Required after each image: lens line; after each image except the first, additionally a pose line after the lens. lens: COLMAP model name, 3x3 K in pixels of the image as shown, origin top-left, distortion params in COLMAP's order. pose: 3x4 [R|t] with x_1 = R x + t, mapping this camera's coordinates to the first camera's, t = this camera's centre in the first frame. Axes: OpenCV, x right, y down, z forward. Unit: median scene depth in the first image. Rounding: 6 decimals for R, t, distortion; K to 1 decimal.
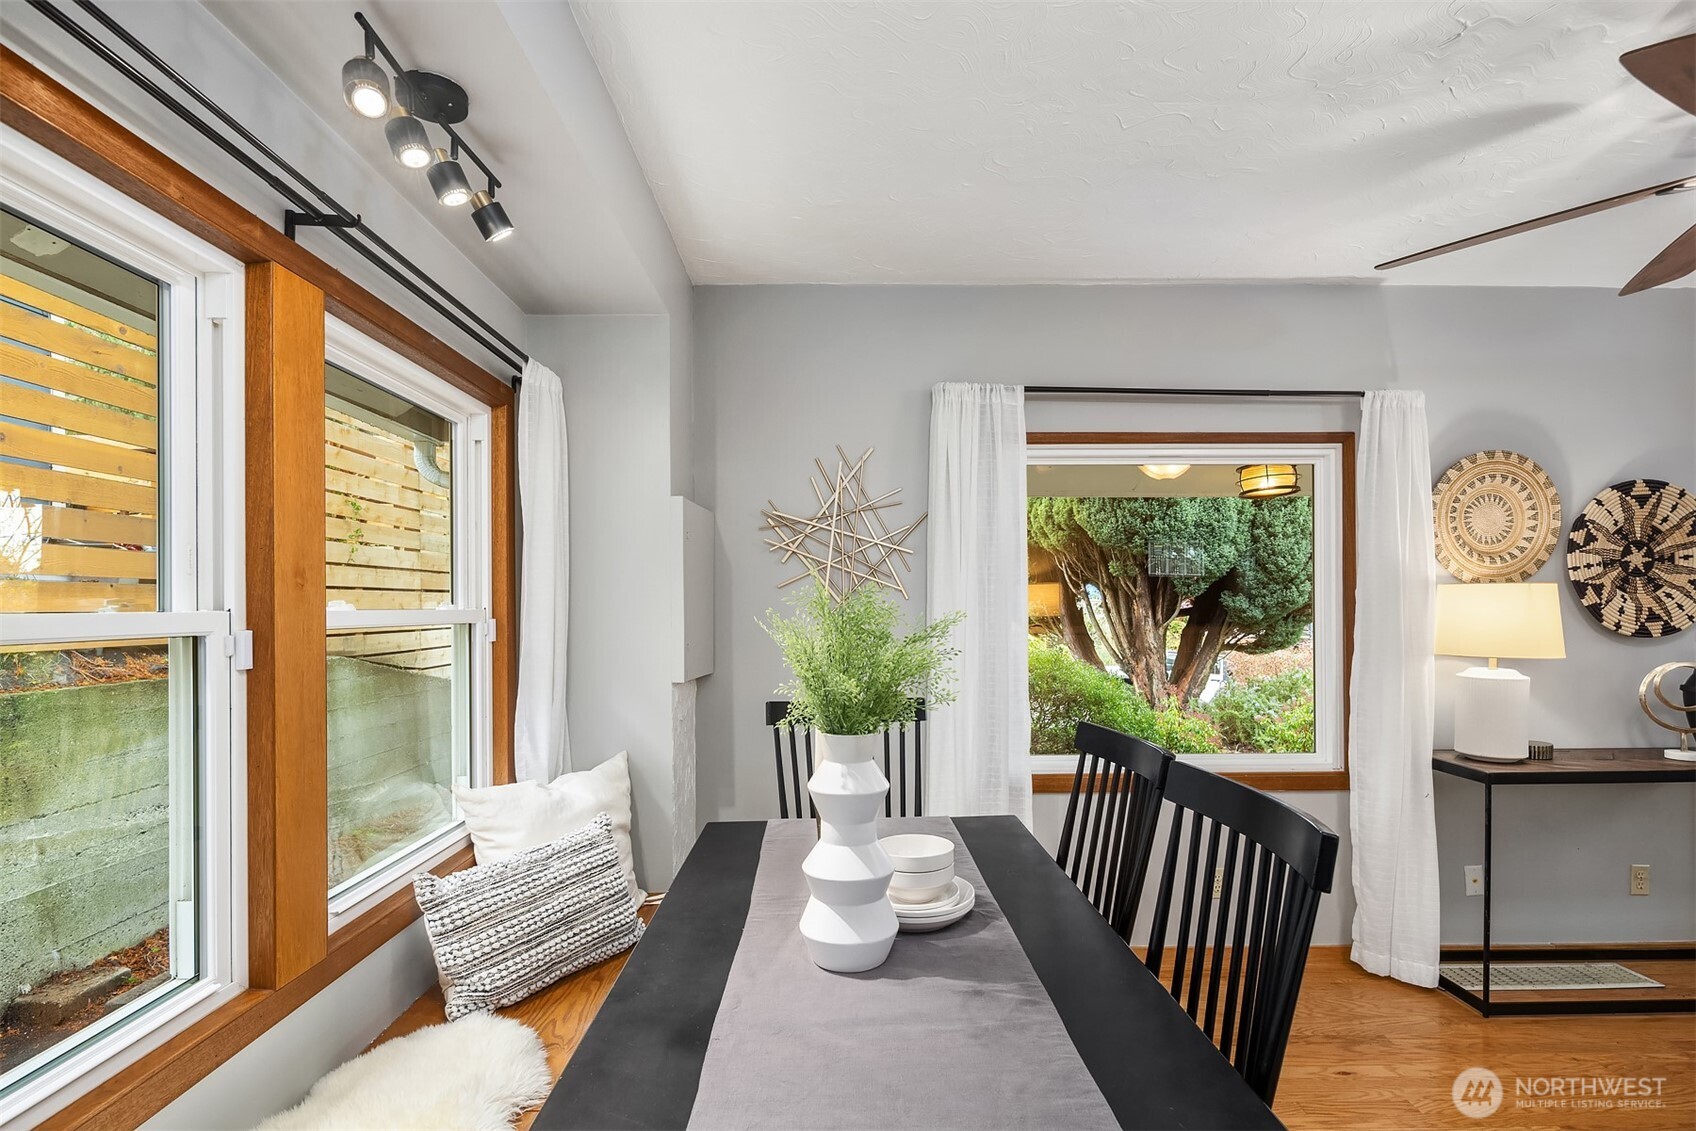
lens RADIAL K [[822.7, 0, 848.4], [0, 822.7, 607.8], [0, 0, 1]] dist [0.003534, -0.004055]
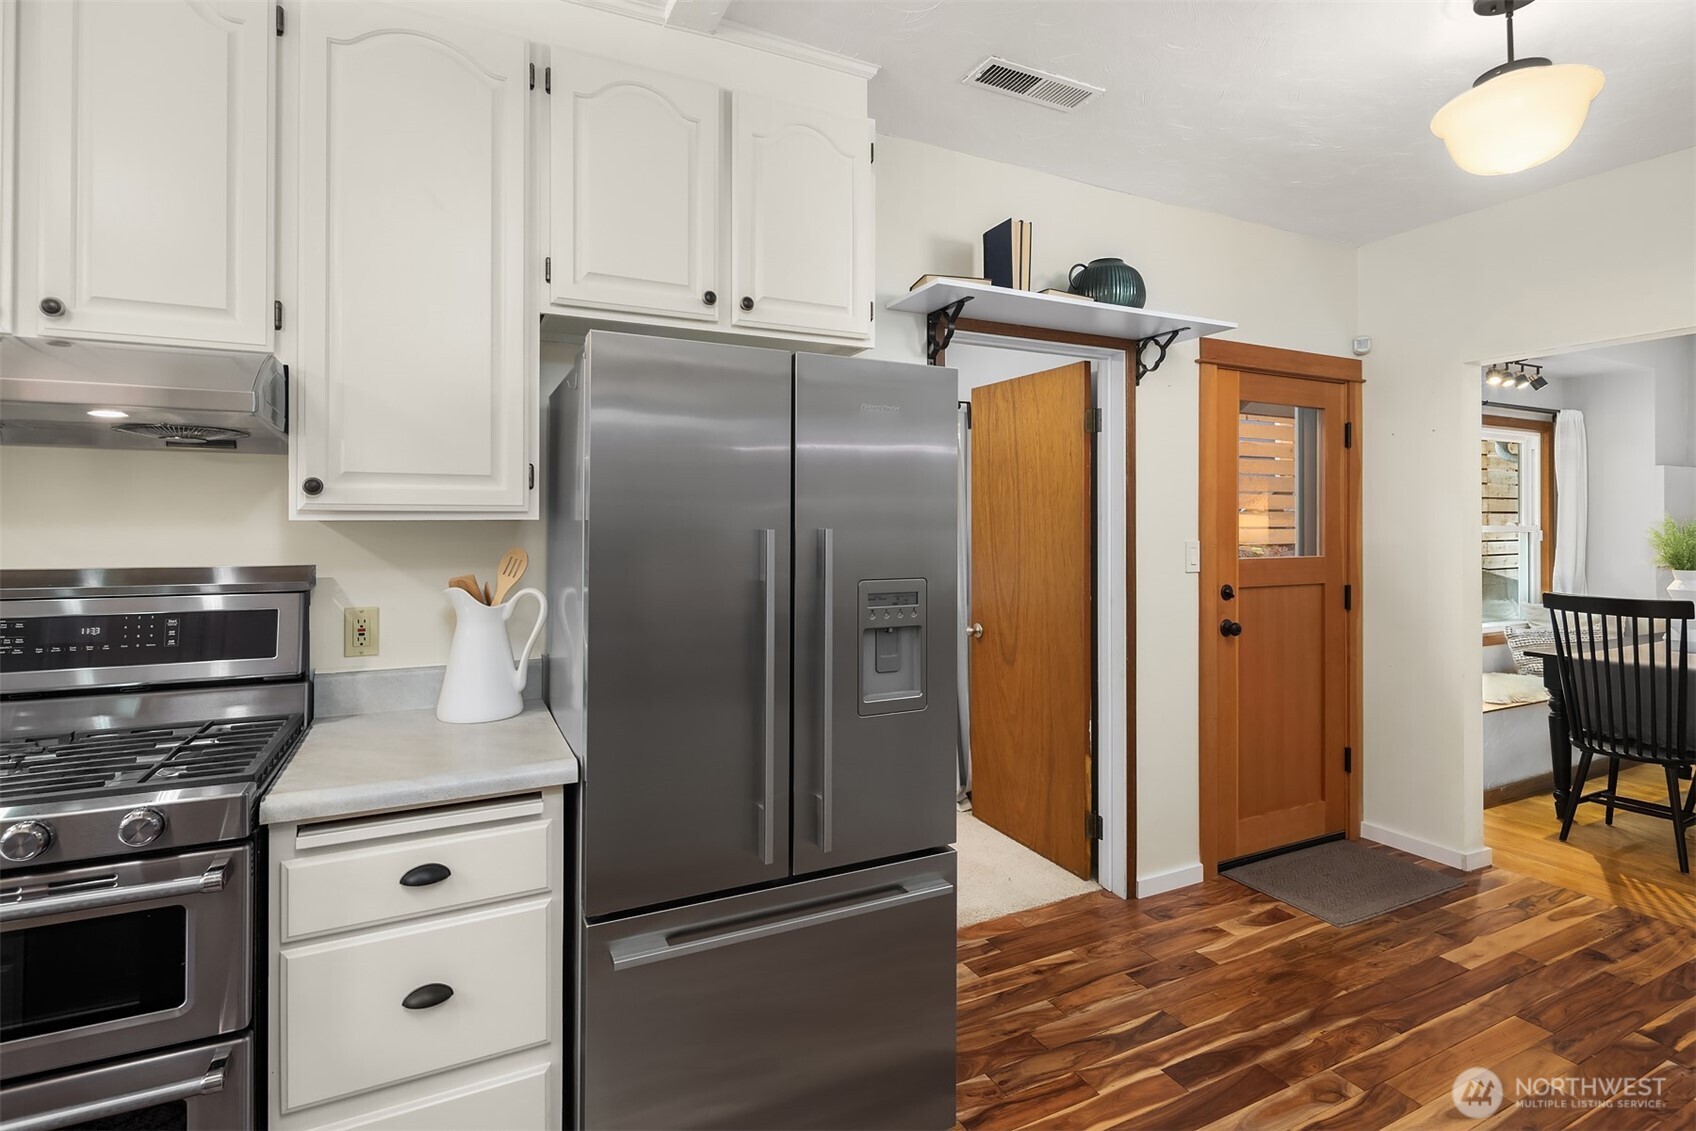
lens RADIAL K [[822.7, 0, 844.4], [0, 822.7, 521.4], [0, 0, 1]] dist [0.003534, -0.004055]
pose [[0.430814, -0.000044, -0.902441, 0.598980], [-0.002026, 0.999997, -0.001016, -0.003587], [0.902438, 0.002266, 0.430813, -1.298603]]
